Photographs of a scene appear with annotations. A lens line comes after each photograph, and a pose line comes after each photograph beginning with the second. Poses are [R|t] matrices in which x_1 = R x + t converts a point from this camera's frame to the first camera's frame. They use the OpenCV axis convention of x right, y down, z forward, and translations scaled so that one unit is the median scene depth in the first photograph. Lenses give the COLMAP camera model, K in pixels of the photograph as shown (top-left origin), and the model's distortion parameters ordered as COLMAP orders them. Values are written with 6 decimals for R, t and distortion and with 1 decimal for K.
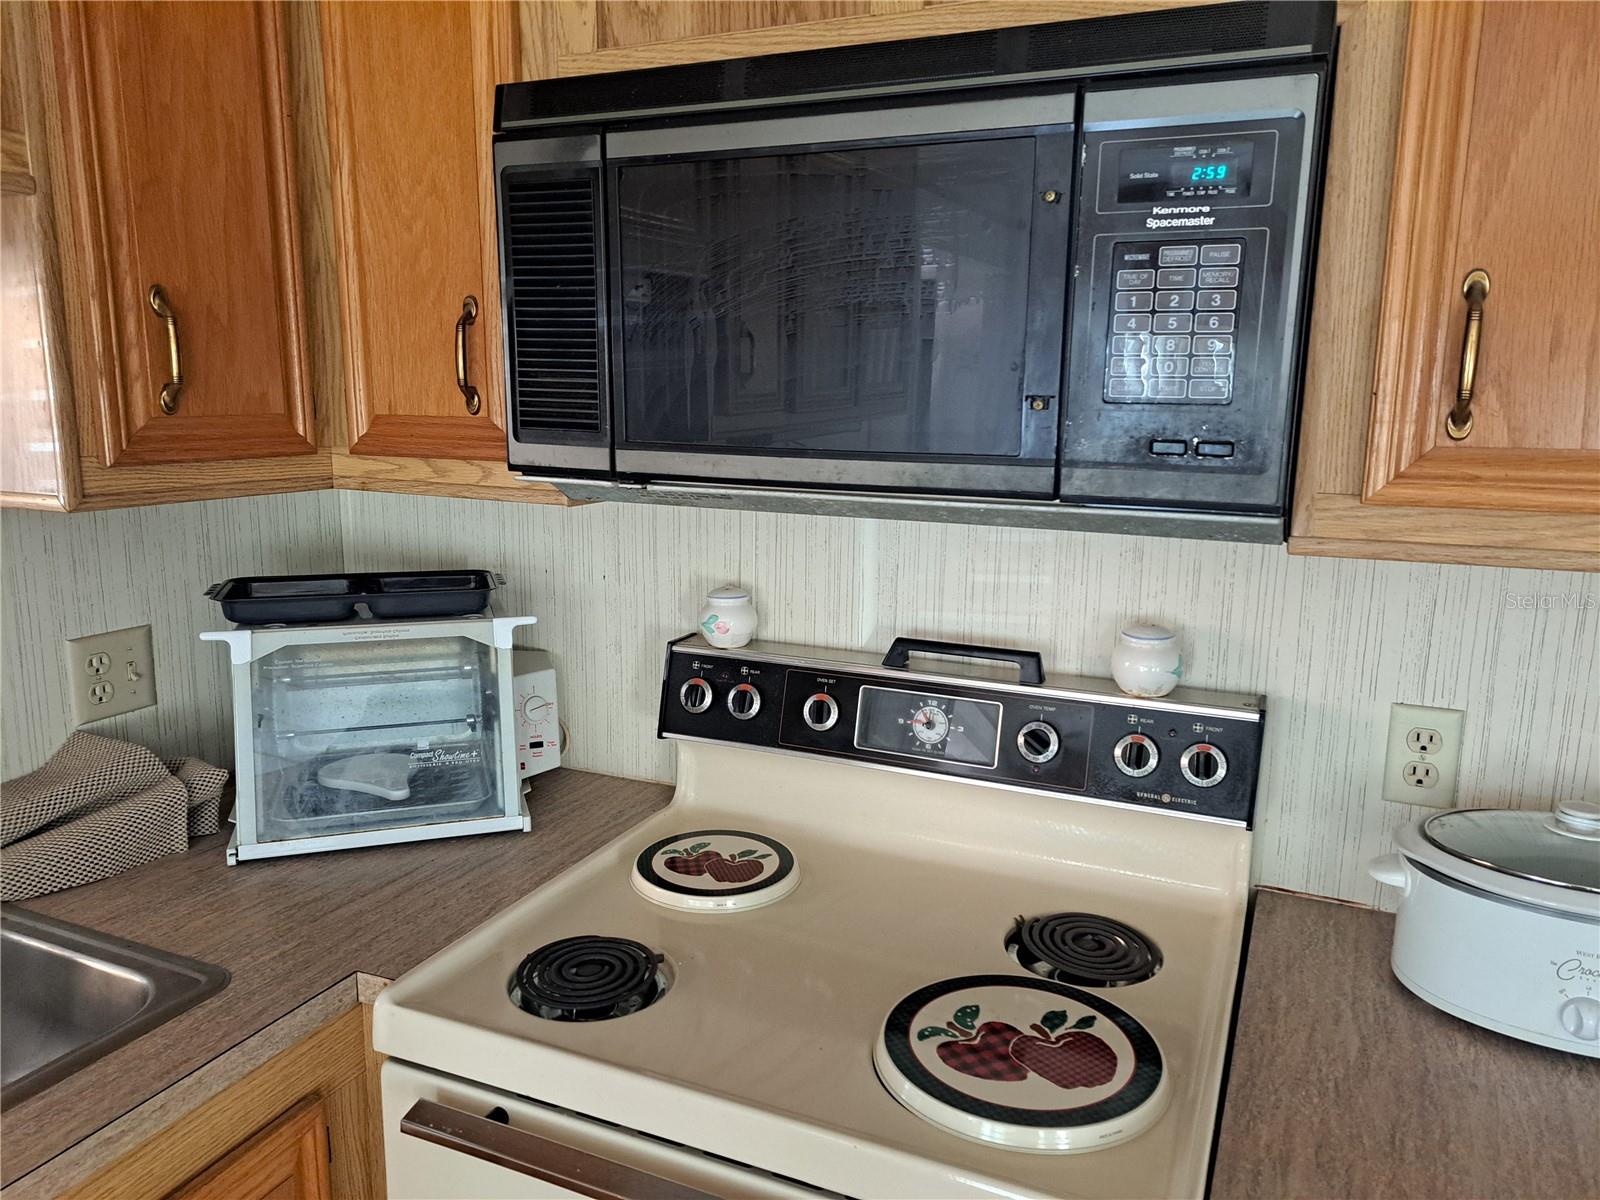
lens RADIAL K [[1143.4, 0, 805.1], [0, 1143.4, 600.7], [0, 0, 1]] dist [0.074041, -0.072687]
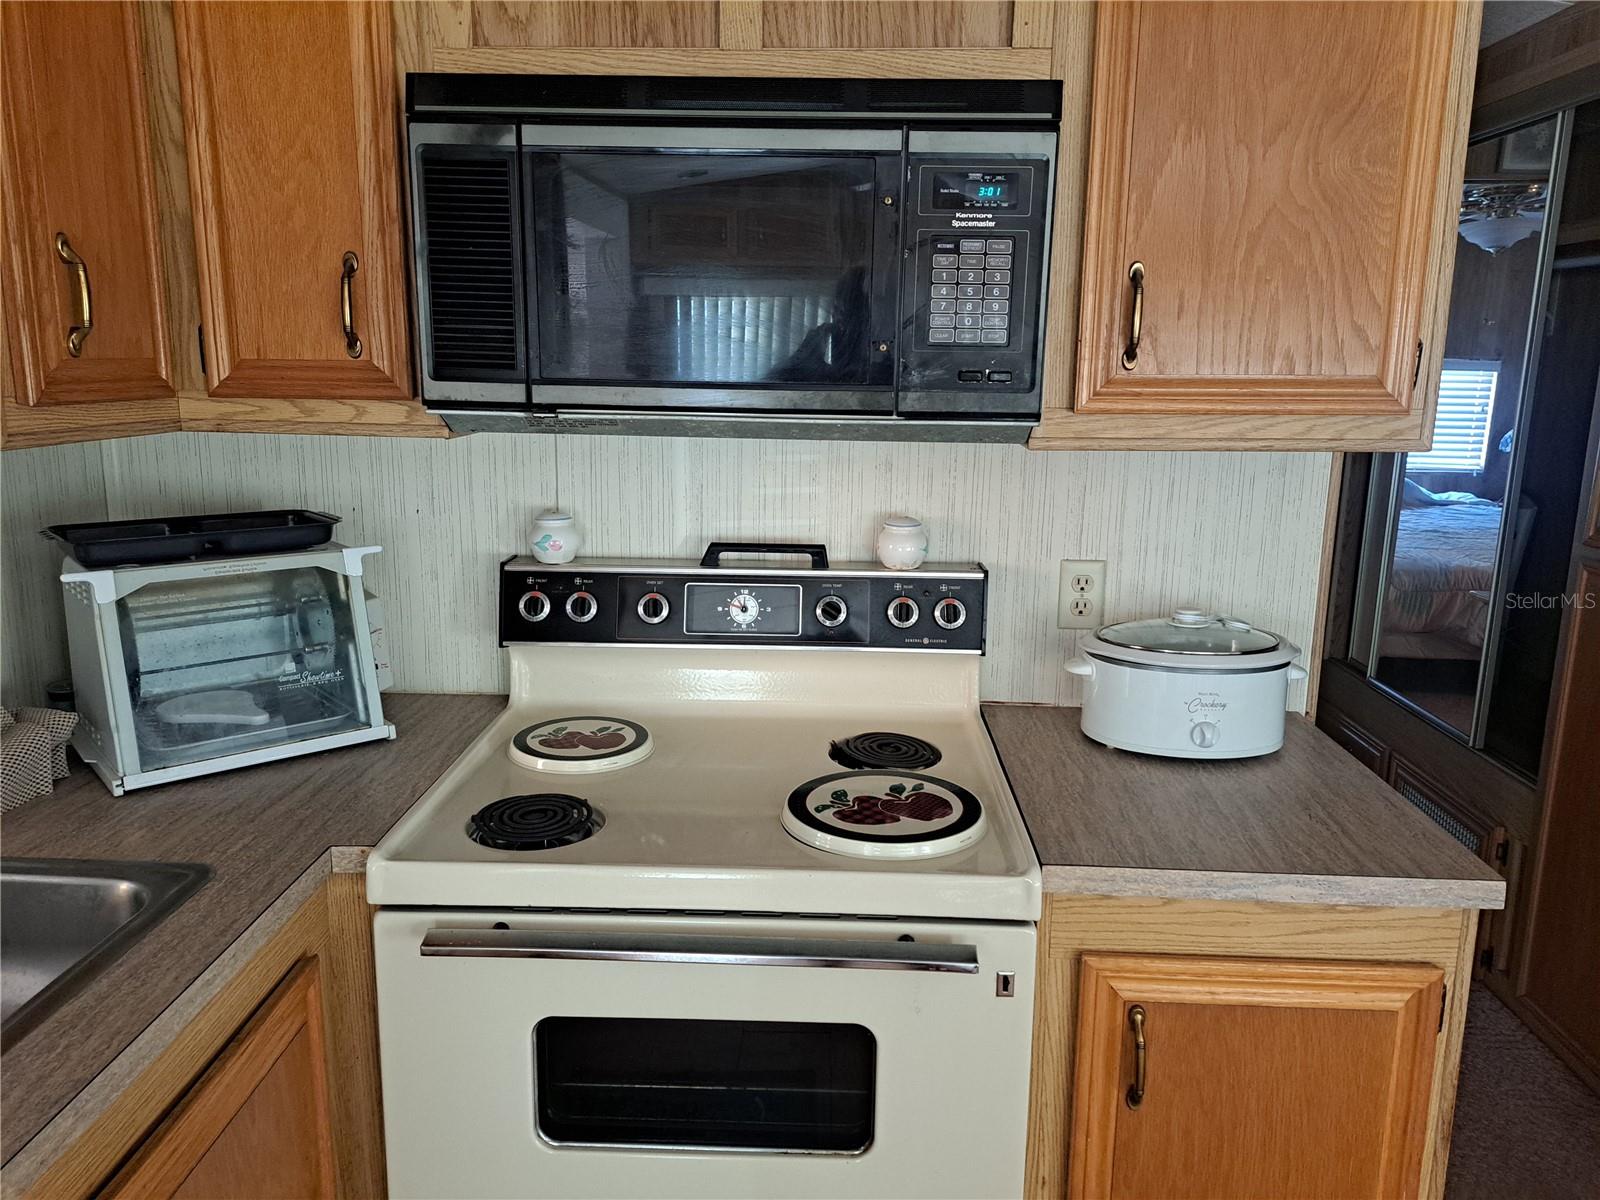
lens RADIAL K [[1143.4, 0, 806.2], [0, 1143.4, 582.5], [0, 0, 1]] dist [0.074041, -0.072687]
pose [[0.924844, -0.072817, 0.373311, -0.324298], [0.068055, 0.997344, 0.025939, 0.057034], [-0.374208, 0.001416, 0.927344, -0.207780]]
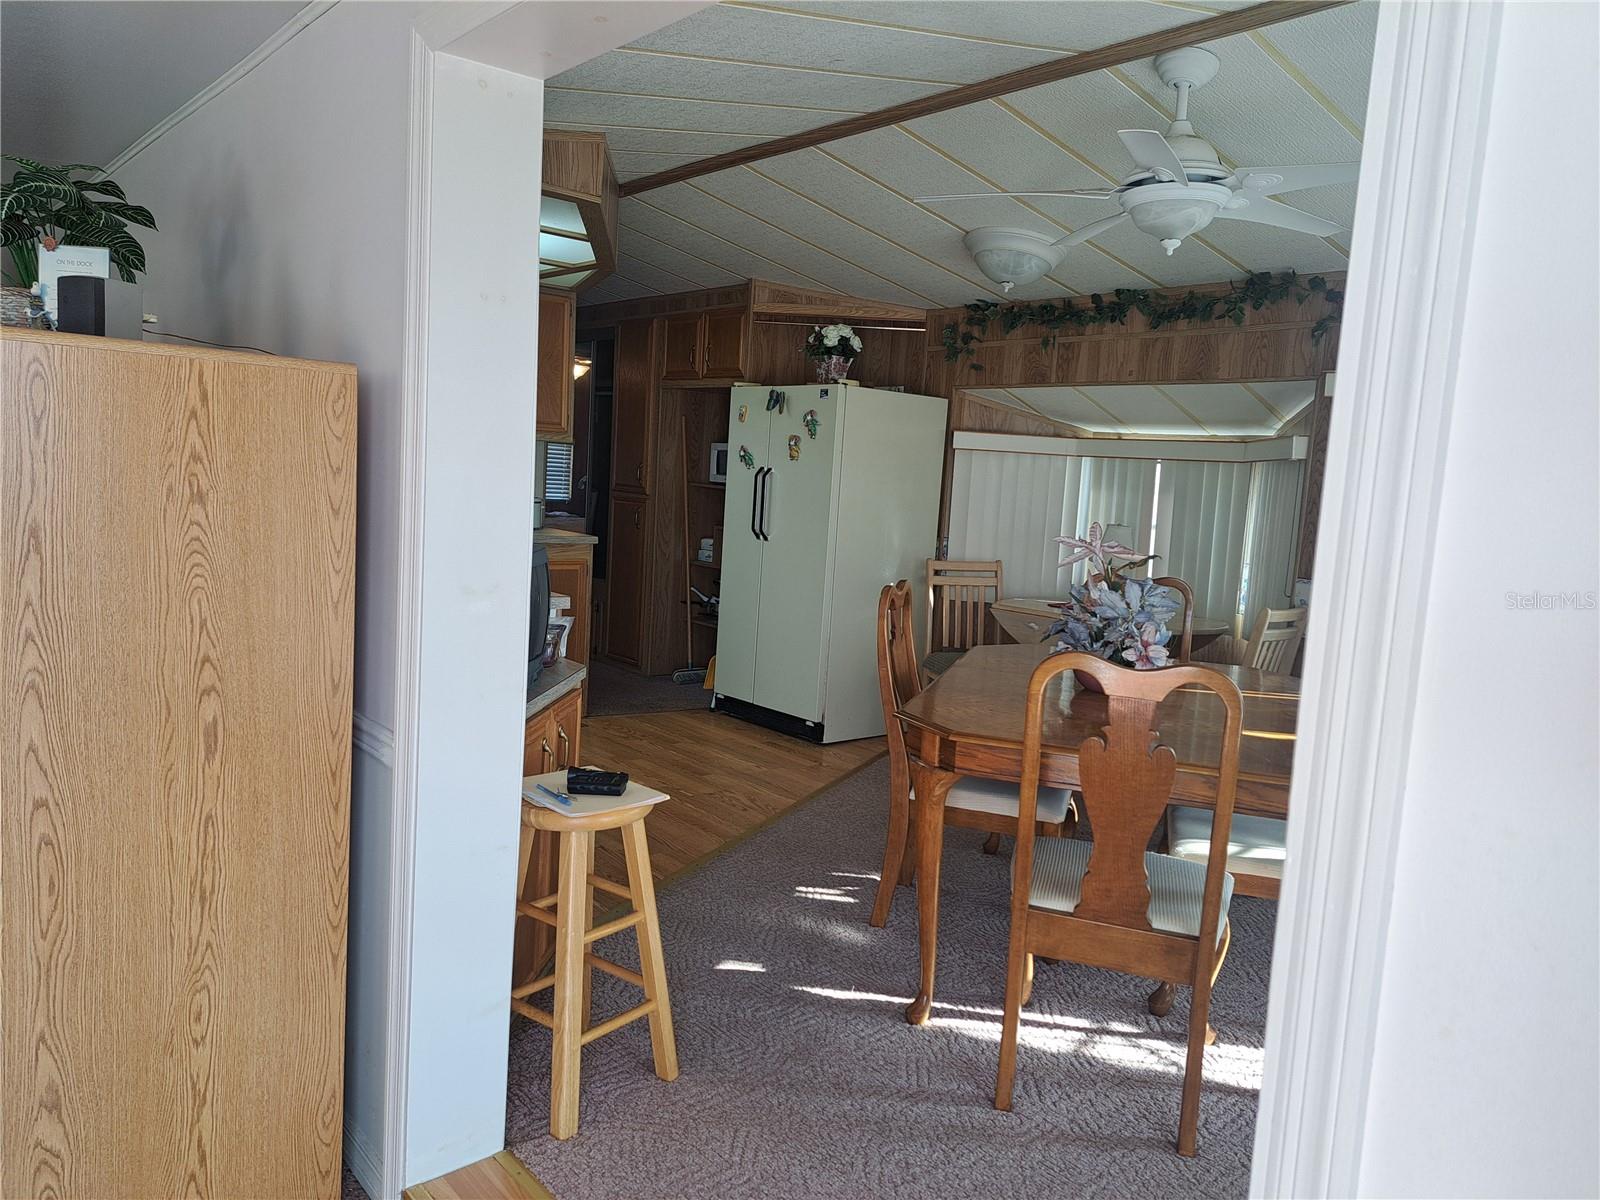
lens RADIAL K [[1143.4, 0, 815.5], [0, 1143.4, 596.5], [0, 0, 1]] dist [0.074041, -0.072687]
pose [[0.429021, -0.083306, 0.899445, -2.960847], [0.113882, 0.992781, 0.037630, 0.528334], [-0.896087, 0.086287, 0.435411, -2.102374]]
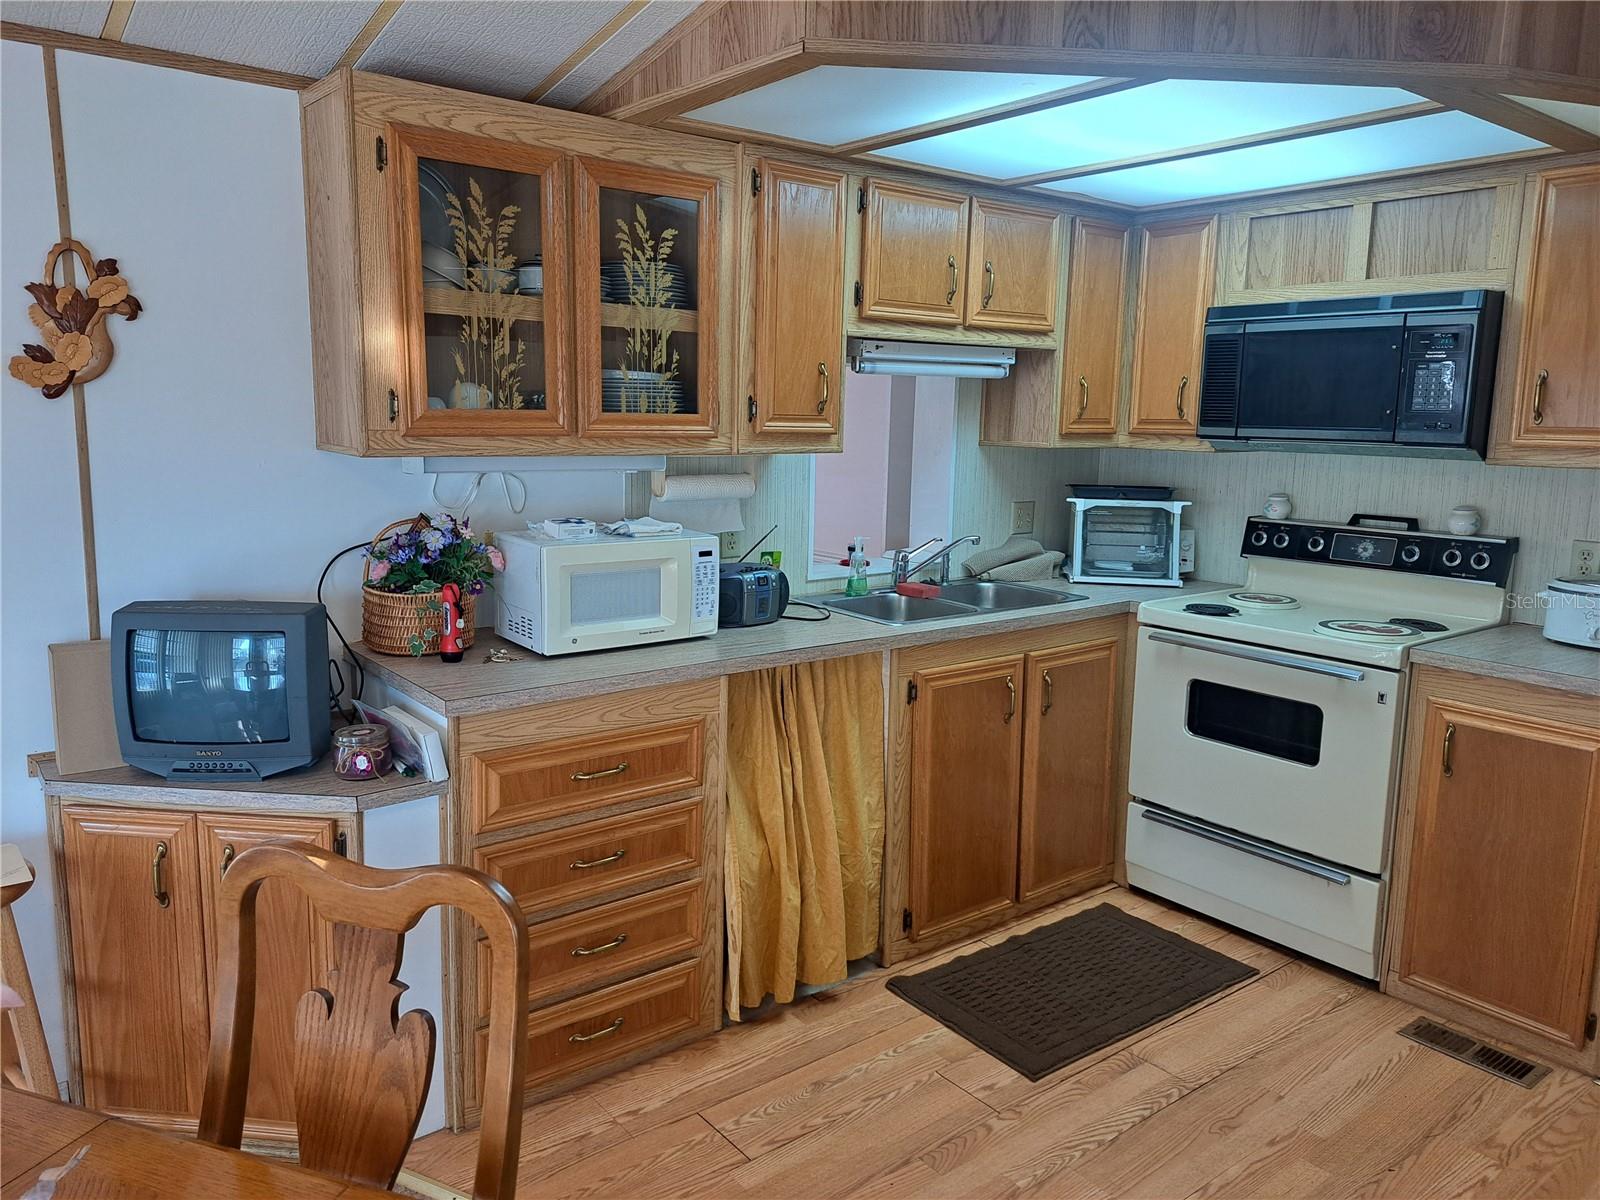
lens RADIAL K [[1143.4, 0, 804.3], [0, 1143.4, 585.6], [0, 0, 1]] dist [0.074041, -0.072687]
pose [[0.885319, 0.074647, -0.458954, 0.209017], [-0.094036, 0.995378, -0.019501, 0.376360], [0.455377, 0.060423, 0.888246, -1.842791]]
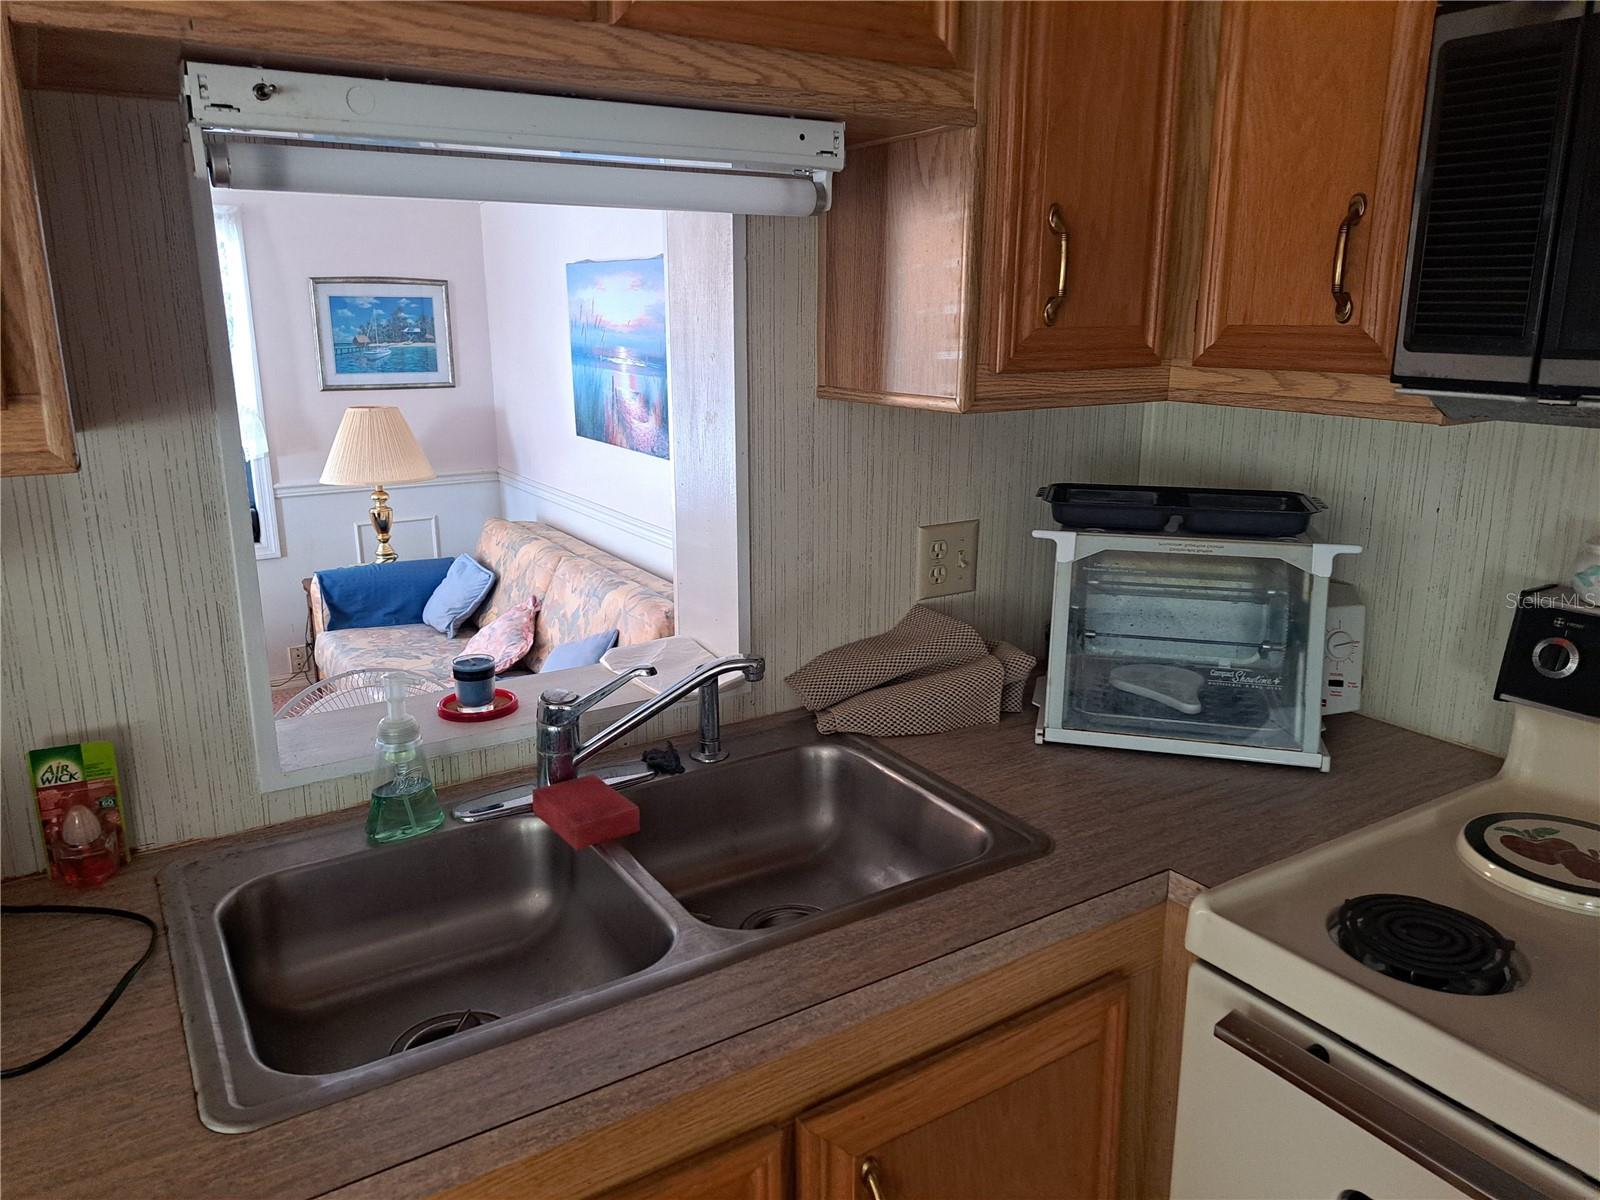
lens RADIAL K [[1143.4, 0, 803.1], [0, 1143.4, 589.9], [0, 0, 1]] dist [0.074041, -0.072687]
pose [[0.833870, 0.121087, -0.538515, -0.122005], [-0.093189, 0.992520, 0.078872, 0.020223], [0.544037, -0.015585, 0.838916, -0.031819]]
